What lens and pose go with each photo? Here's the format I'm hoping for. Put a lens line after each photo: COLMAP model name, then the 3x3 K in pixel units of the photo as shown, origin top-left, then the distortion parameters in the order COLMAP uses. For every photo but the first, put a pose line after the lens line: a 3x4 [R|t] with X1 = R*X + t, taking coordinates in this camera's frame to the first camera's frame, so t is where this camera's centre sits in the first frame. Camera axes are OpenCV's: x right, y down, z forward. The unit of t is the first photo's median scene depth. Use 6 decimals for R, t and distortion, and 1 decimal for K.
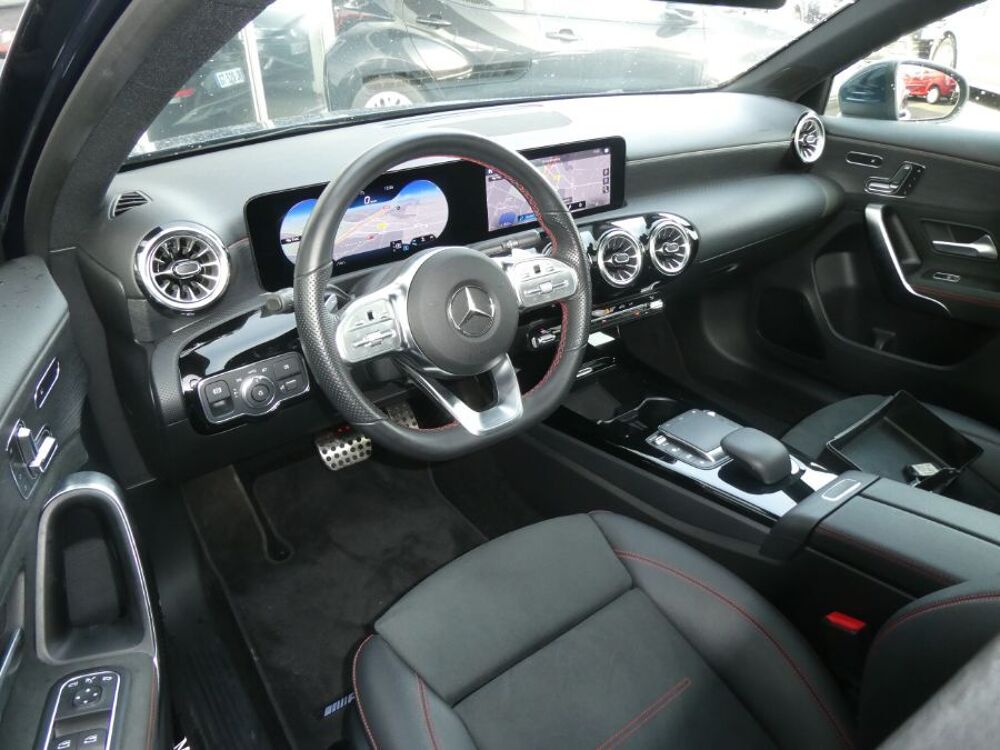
lens RADIAL K [[709.7, 0, 500.0], [0, 709.7, 375.0], [0, 0, 1]] dist [-0.005515, -0.000212]
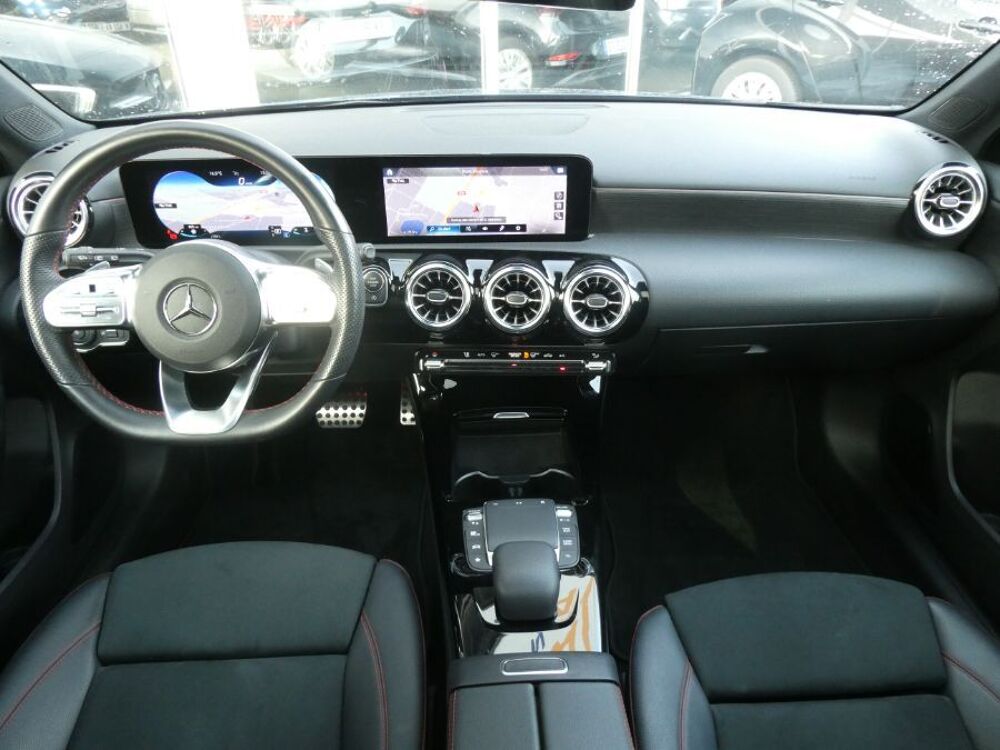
lens RADIAL K [[699.1, 0, 500.0], [0, 699.1, 375.0], [0, 0, 1]] dist [-0.009635, -0.001731]
pose [[0.827035, 0.296719, -0.477464, 0.570107], [-0.276546, 0.954217, 0.113981, -0.164515], [0.489424, 0.037775, 0.871227, 0.263196]]
